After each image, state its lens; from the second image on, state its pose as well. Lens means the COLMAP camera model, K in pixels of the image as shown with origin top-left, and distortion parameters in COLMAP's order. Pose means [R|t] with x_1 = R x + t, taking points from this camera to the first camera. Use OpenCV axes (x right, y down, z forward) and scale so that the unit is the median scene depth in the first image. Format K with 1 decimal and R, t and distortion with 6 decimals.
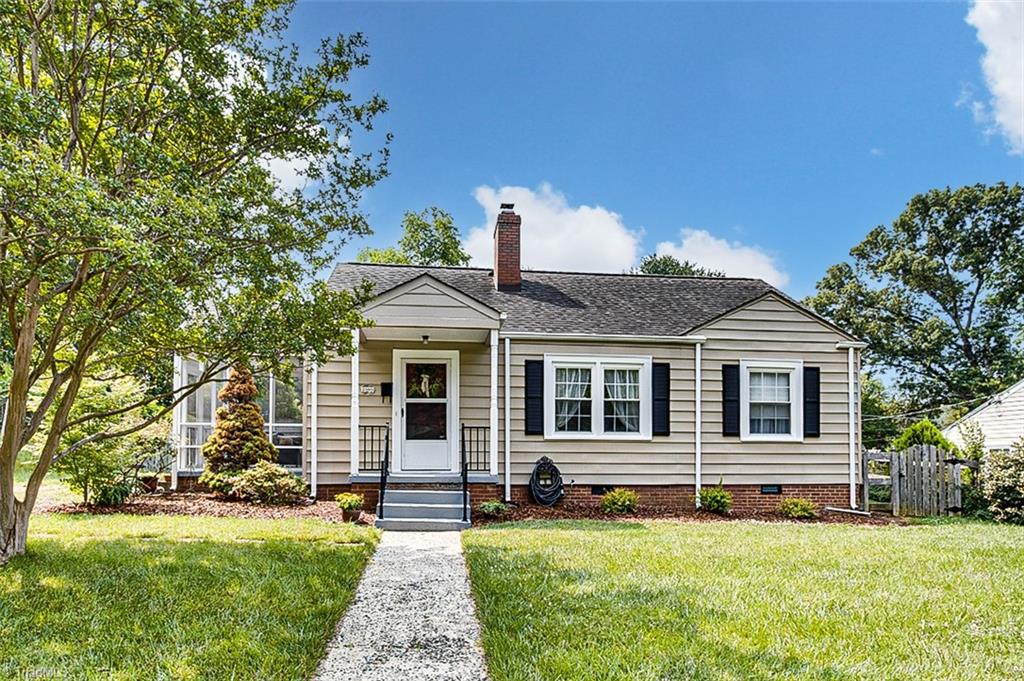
lens RADIAL K [[544.6, 0, 533.0], [0, 544.6, 431.7], [0, 0, 1]] dist [-0.003350, 0.000959]
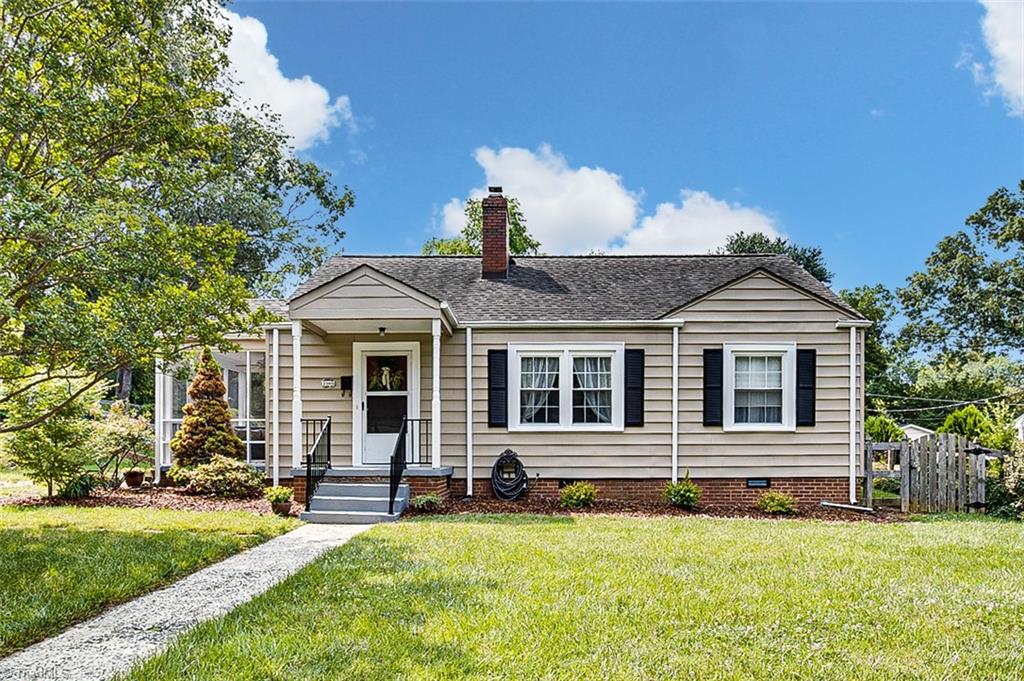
lens RADIAL K [[568.0, 0, 571.5], [0, 568.0, 444.5], [0, 0, 1]] dist [-0.003253, -0.001201]
pose [[0.994564, -0.008476, -0.103778, 0.231795], [0.011759, 0.999448, 0.031059, 0.006945], [0.103458, -0.032111, 0.994115, 0.008380]]
